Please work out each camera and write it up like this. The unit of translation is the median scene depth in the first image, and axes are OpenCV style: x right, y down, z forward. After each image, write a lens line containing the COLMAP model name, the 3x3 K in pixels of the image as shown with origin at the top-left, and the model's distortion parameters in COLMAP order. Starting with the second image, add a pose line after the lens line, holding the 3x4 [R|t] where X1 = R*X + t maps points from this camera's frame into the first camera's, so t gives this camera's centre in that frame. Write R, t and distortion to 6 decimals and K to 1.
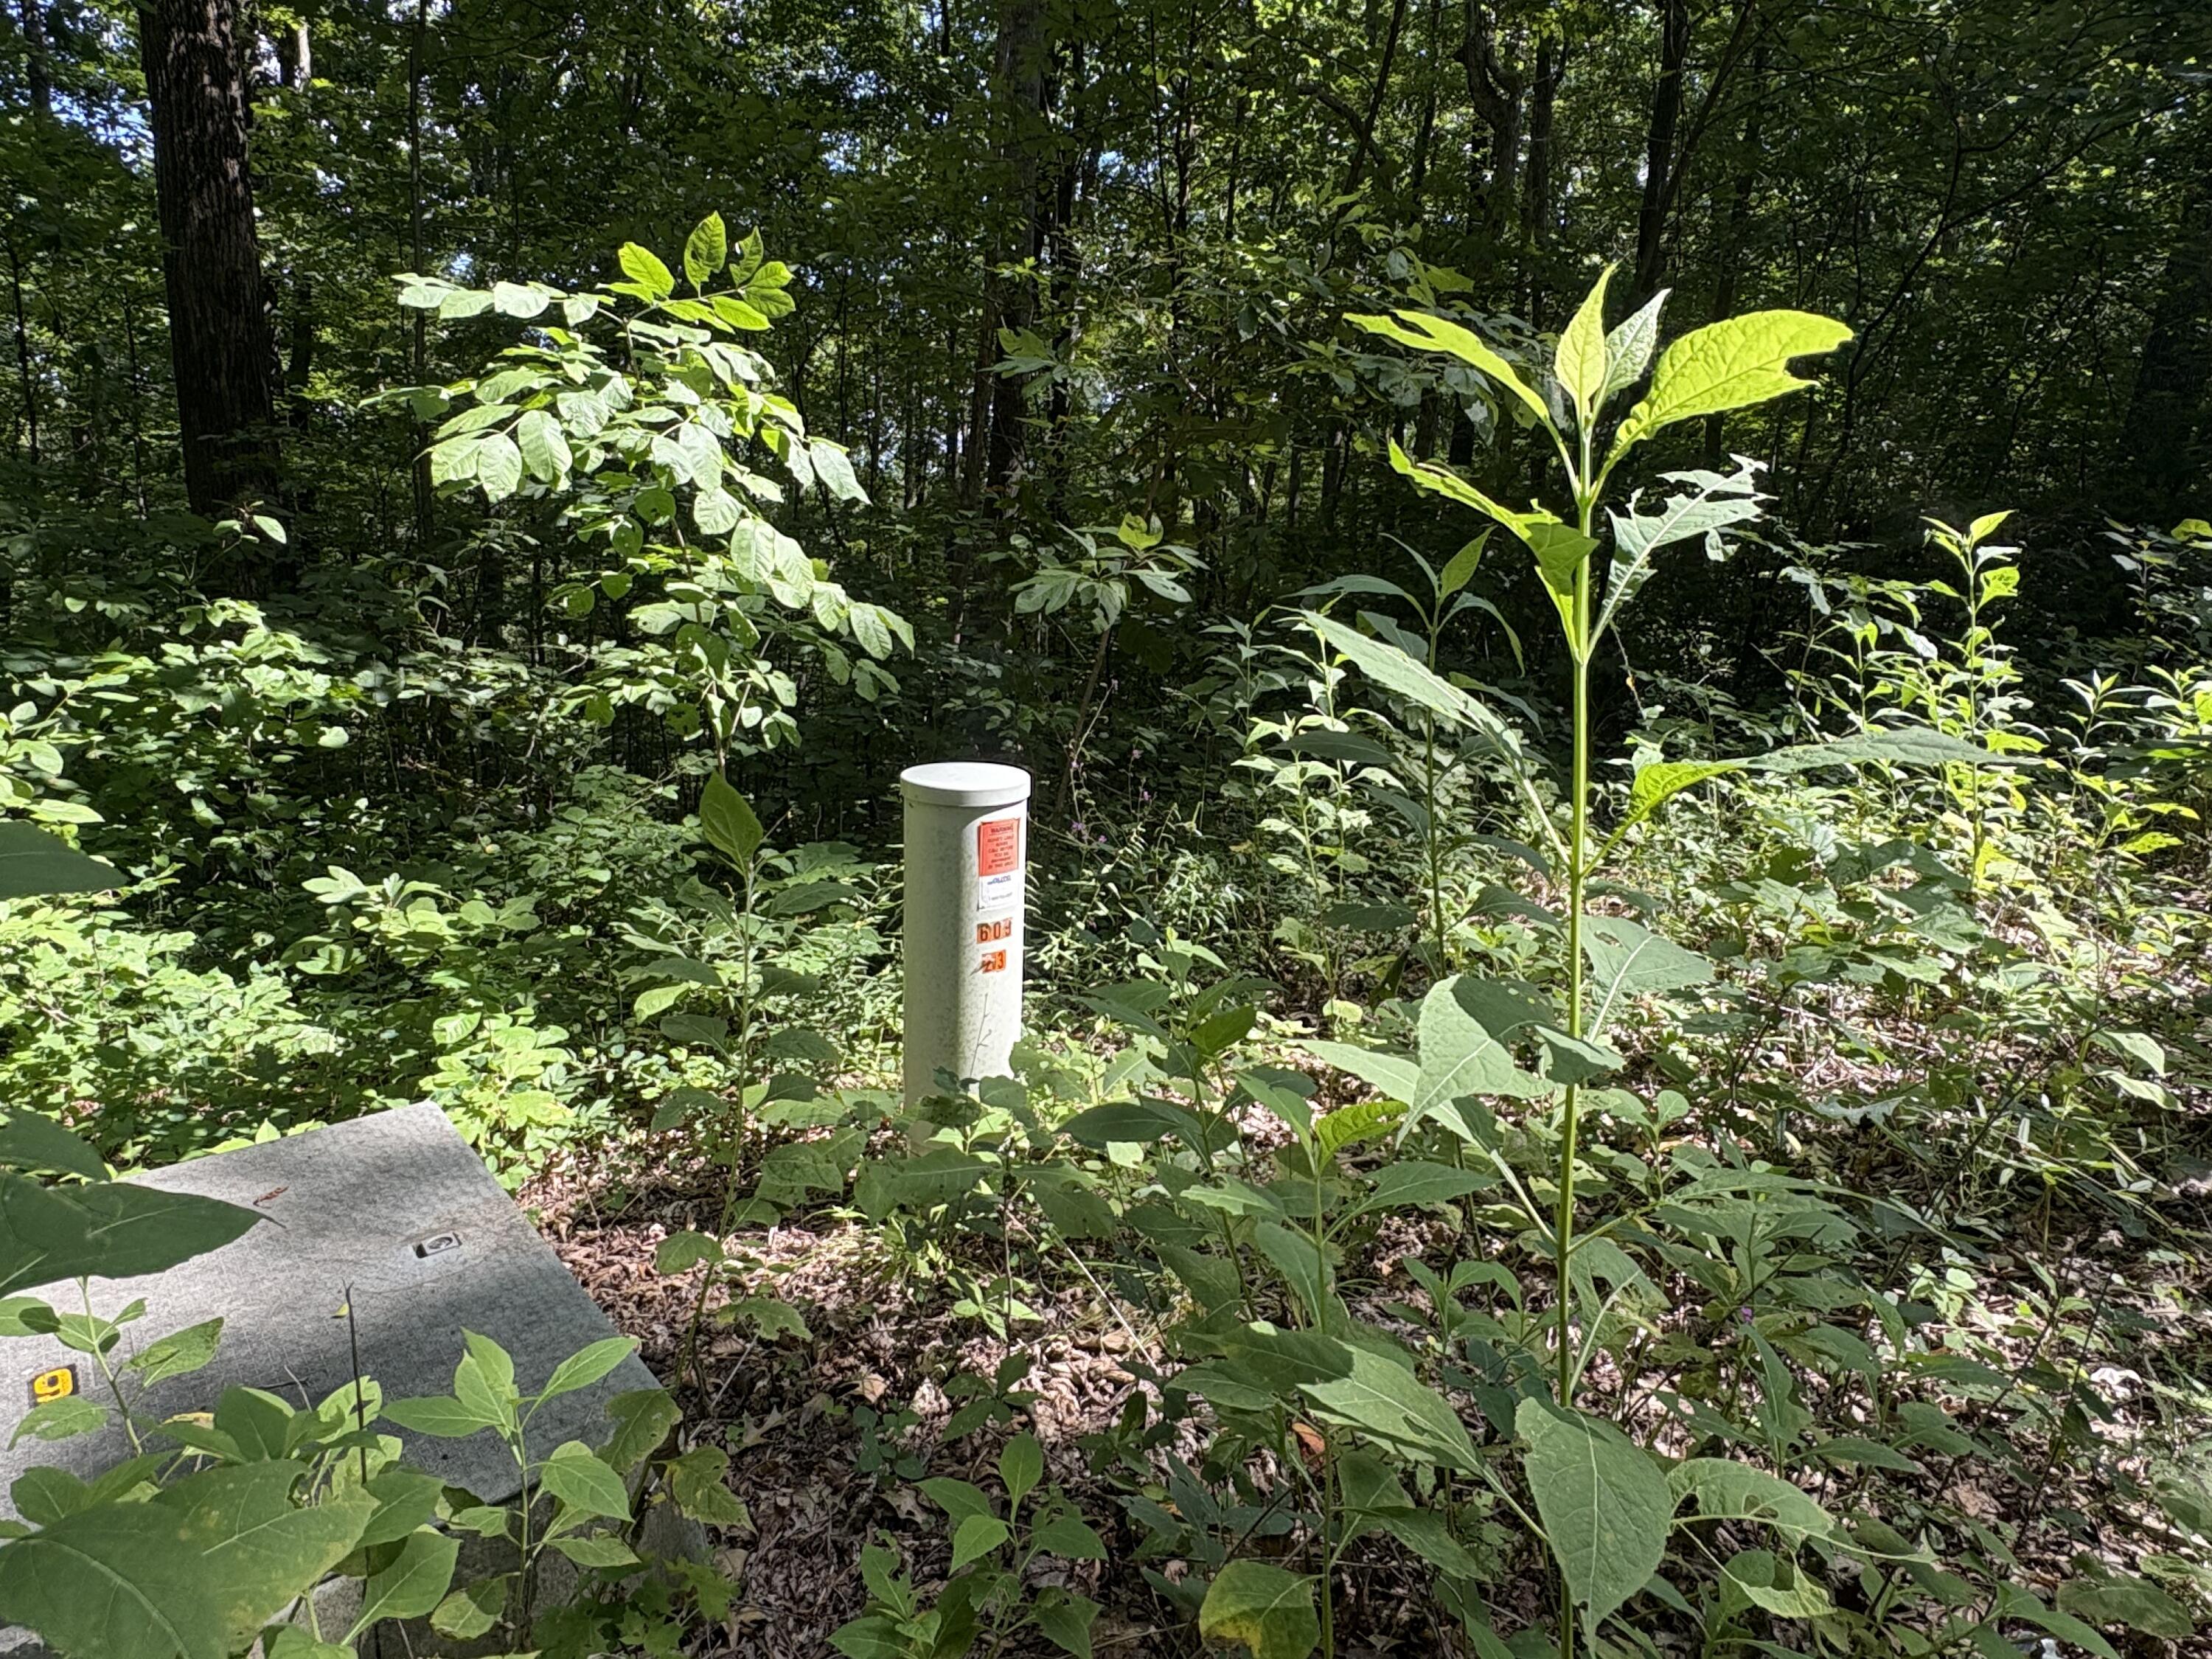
lens RADIAL K [[1370.4, 0, 1100.8], [0, 1370.4, 829.2], [0, 0, 1]] dist [-0.004609, -0.002041]
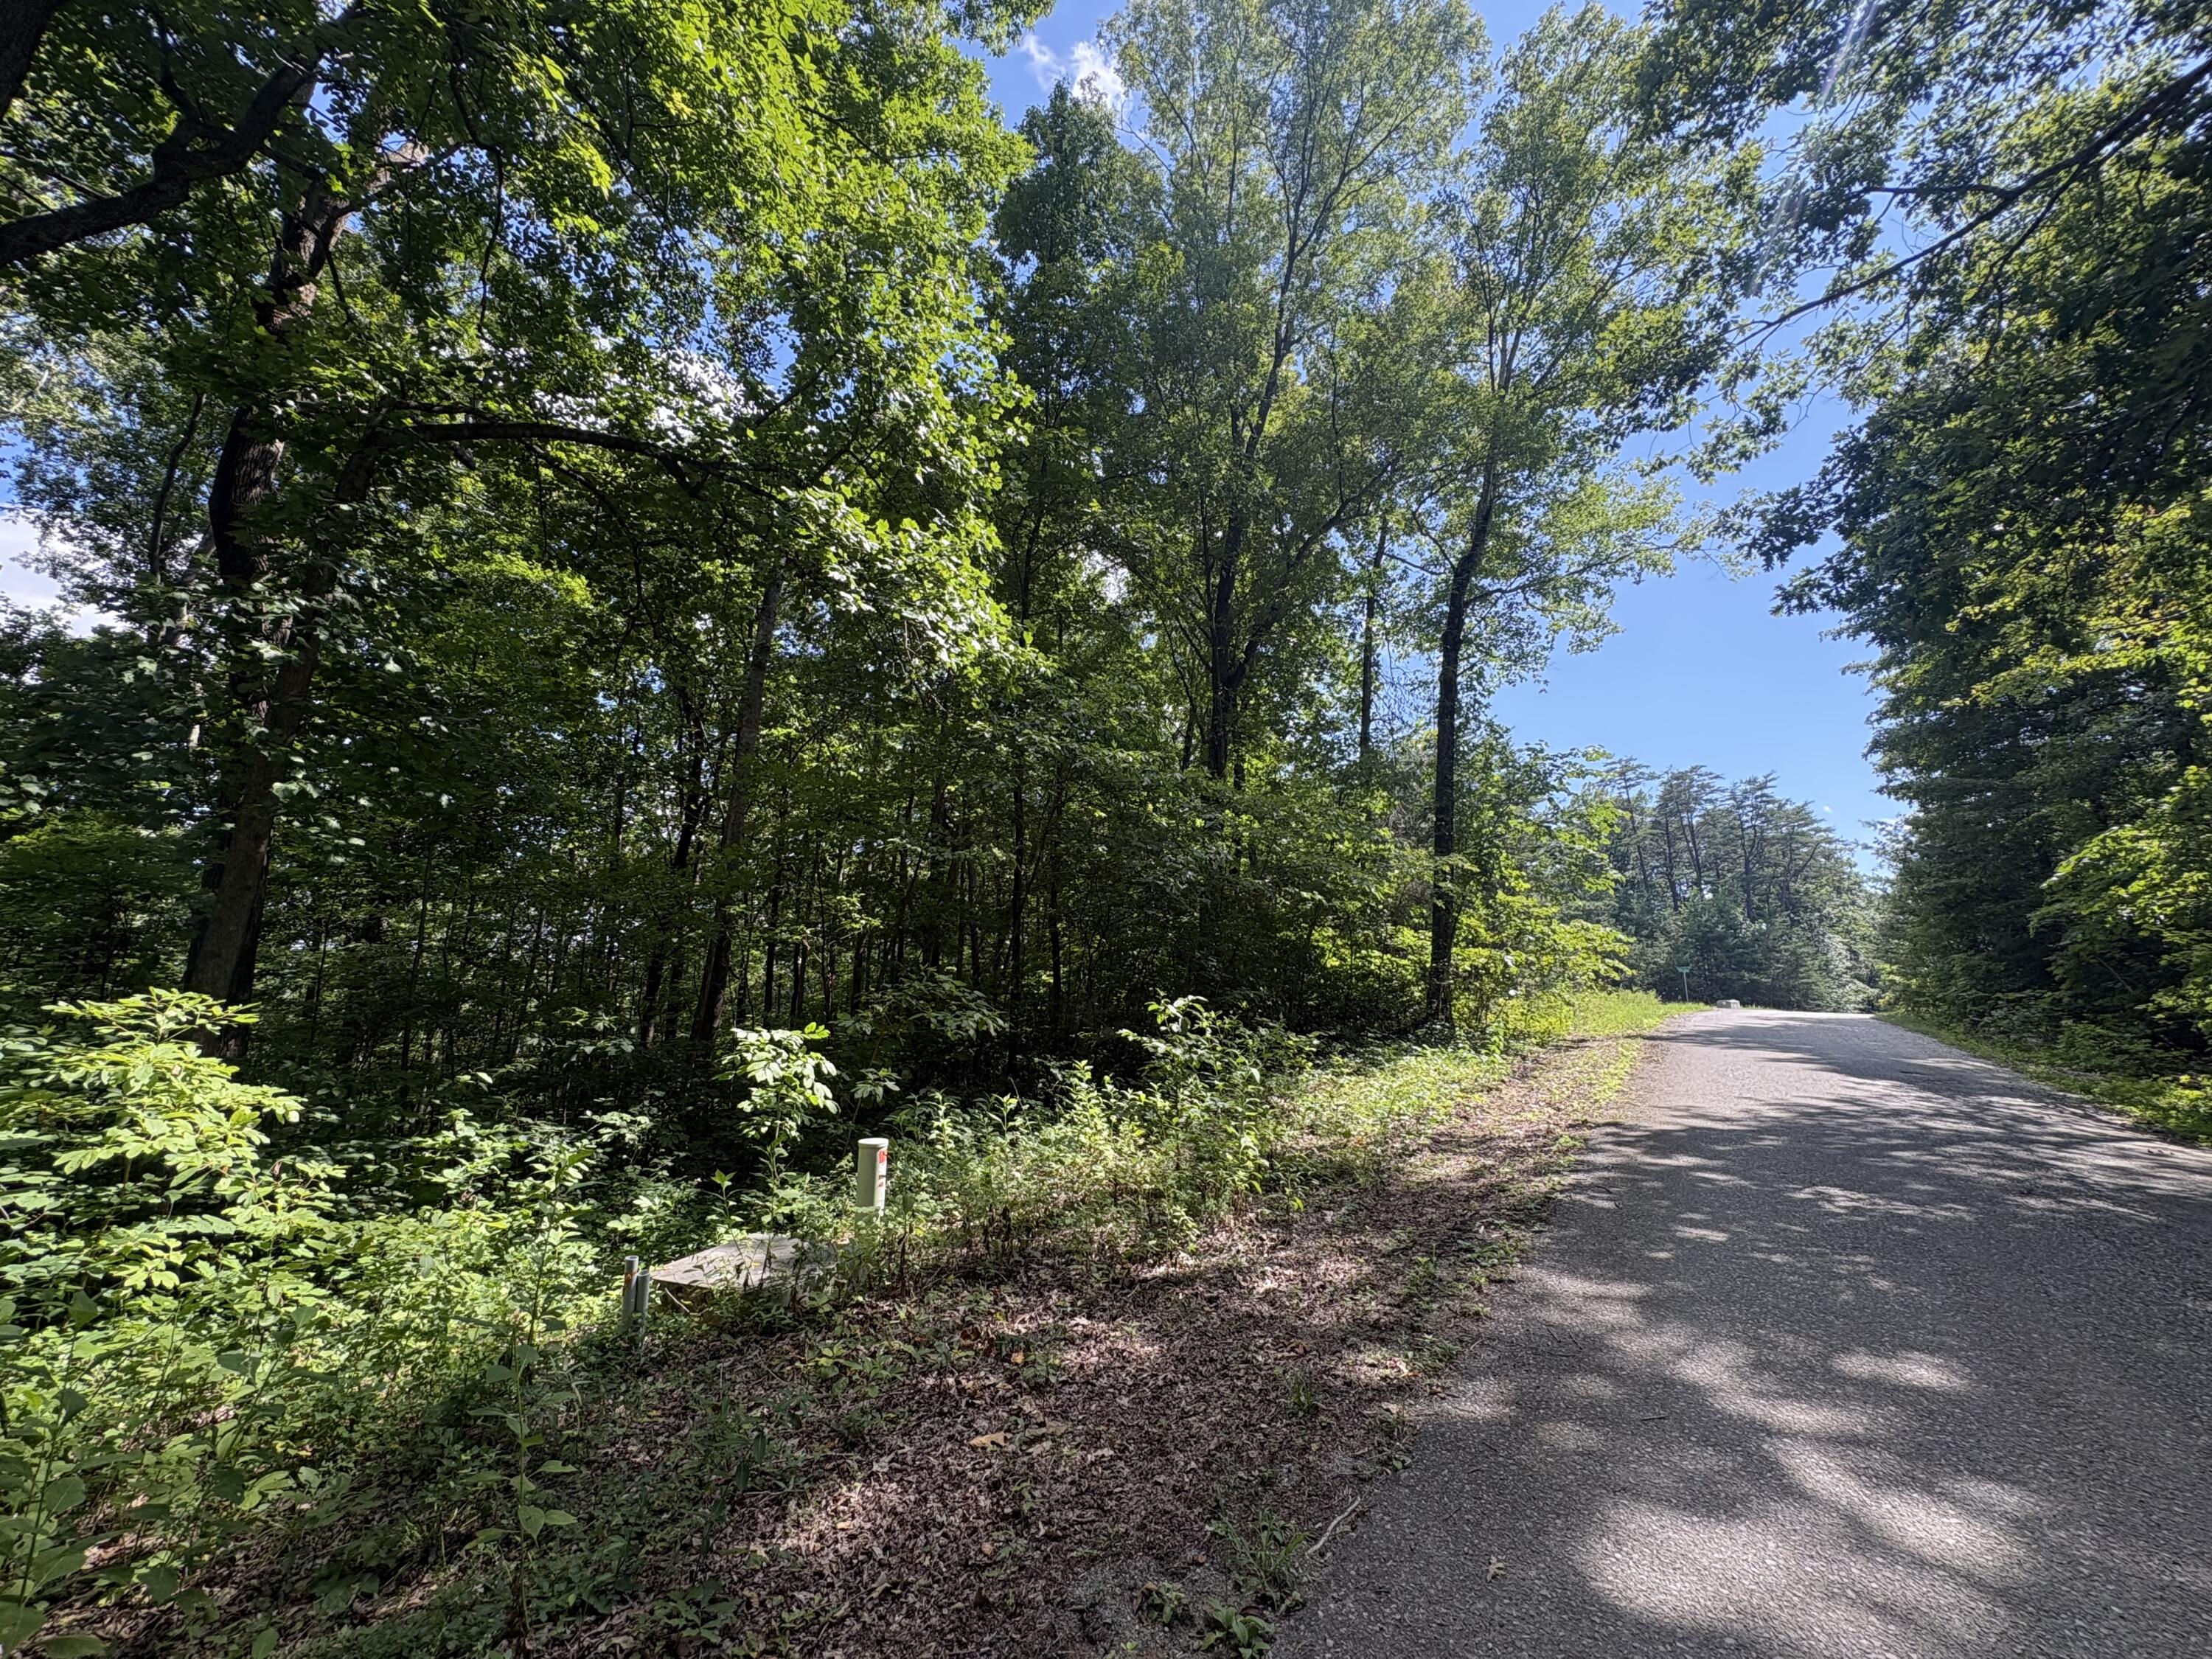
lens RADIAL K [[877.6, 0, 1108.7], [0, 877.6, 811.3], [0, 0, 1]] dist [-0.000796, 0.000161]
pose [[0.894405, 0.064144, 0.442634, -0.575042], [0.119340, 0.919556, -0.374399, 0.104224], [-0.431042, 0.387689, 0.814801, -1.591968]]
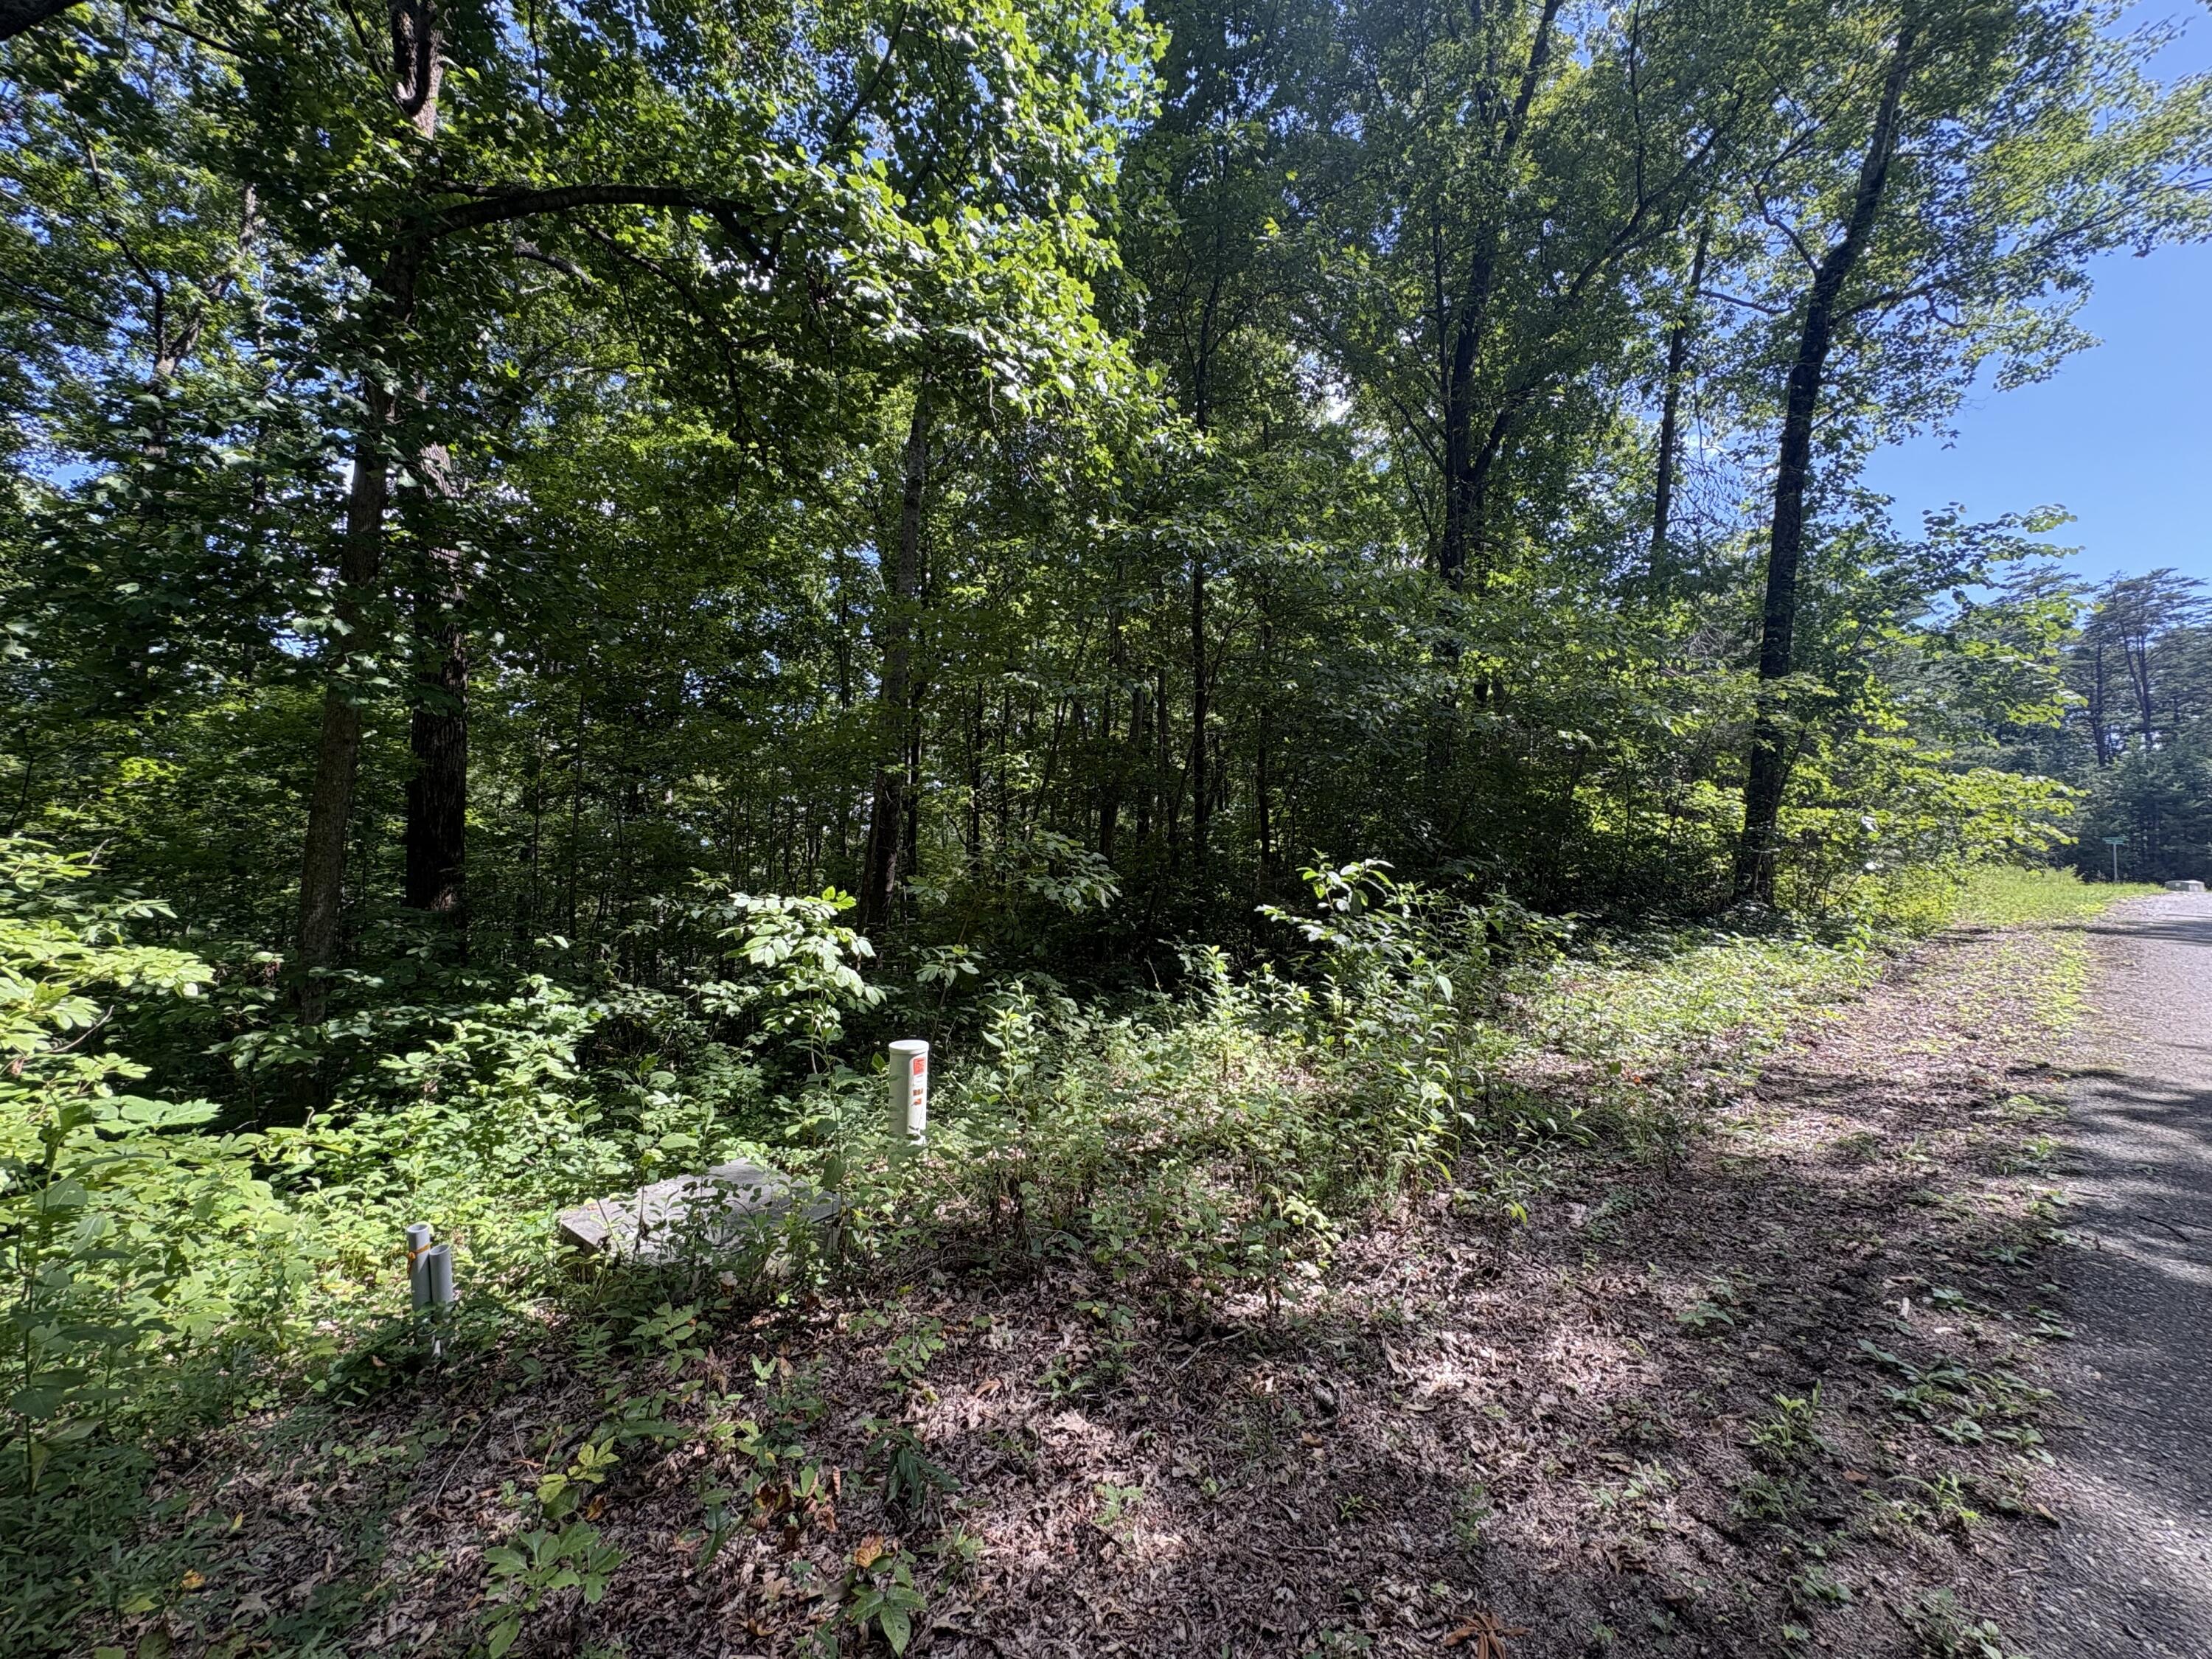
lens RADIAL K [[877.6, 0, 1110.2], [0, 877.6, 820.2], [0, 0, 1]] dist [-0.000796, 0.000161]
pose [[0.980072, -0.007843, 0.198487, -0.029609], [0.058833, 0.965850, -0.252335, 0.001604], [-0.189730, 0.258984, 0.947064, -0.962868]]
